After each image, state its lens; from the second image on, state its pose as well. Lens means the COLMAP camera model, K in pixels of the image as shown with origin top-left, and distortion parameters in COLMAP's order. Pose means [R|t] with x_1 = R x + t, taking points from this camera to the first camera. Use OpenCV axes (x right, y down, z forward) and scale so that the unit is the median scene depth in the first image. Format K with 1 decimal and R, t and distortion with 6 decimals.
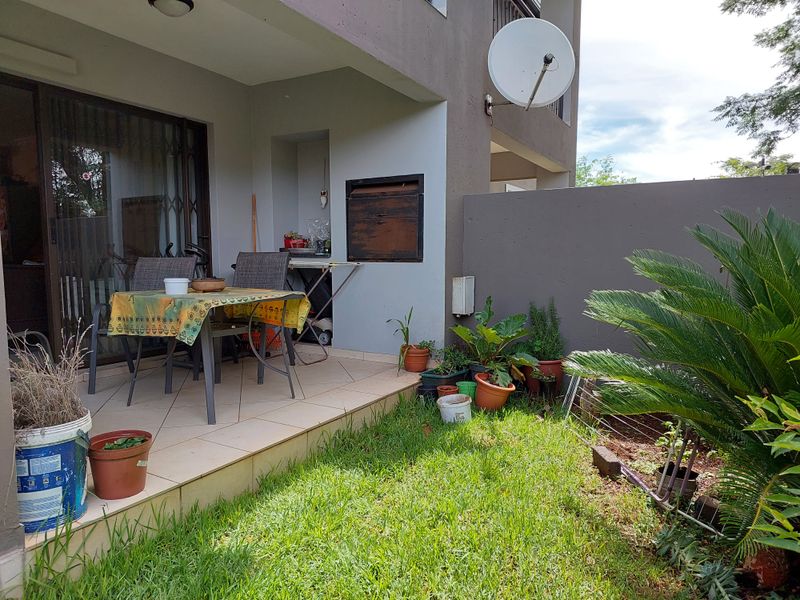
lens RADIAL K [[545.6, 0, 401.5], [0, 545.6, 303.4], [0, 0, 1]] dist [0.055257, -0.059896]
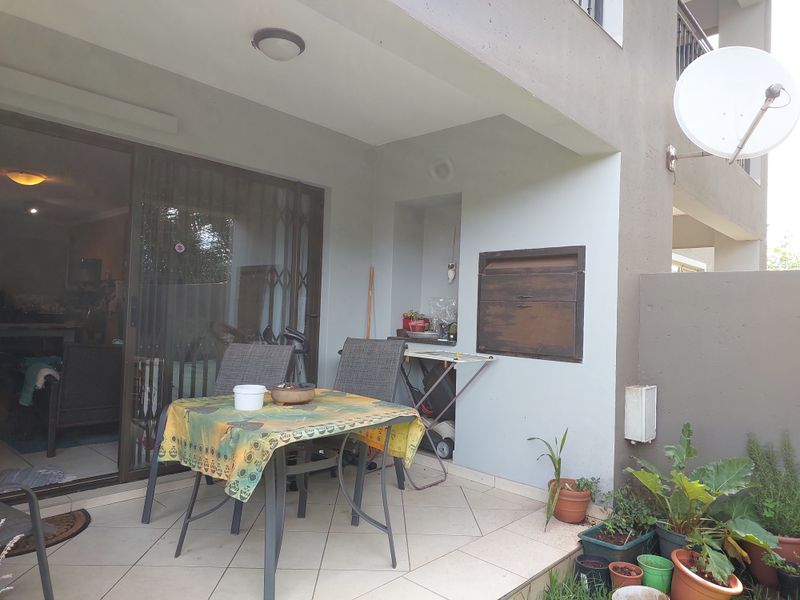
lens RADIAL K [[545.6, 0, 397.2], [0, 545.6, 297.5], [0, 0, 1]] dist [0.055257, -0.059896]
pose [[0.971409, 0.030692, -0.235422, -0.031310], [-0.058884, 0.991772, -0.113671, -0.066227], [0.229996, 0.124284, 0.965223, 0.222901]]
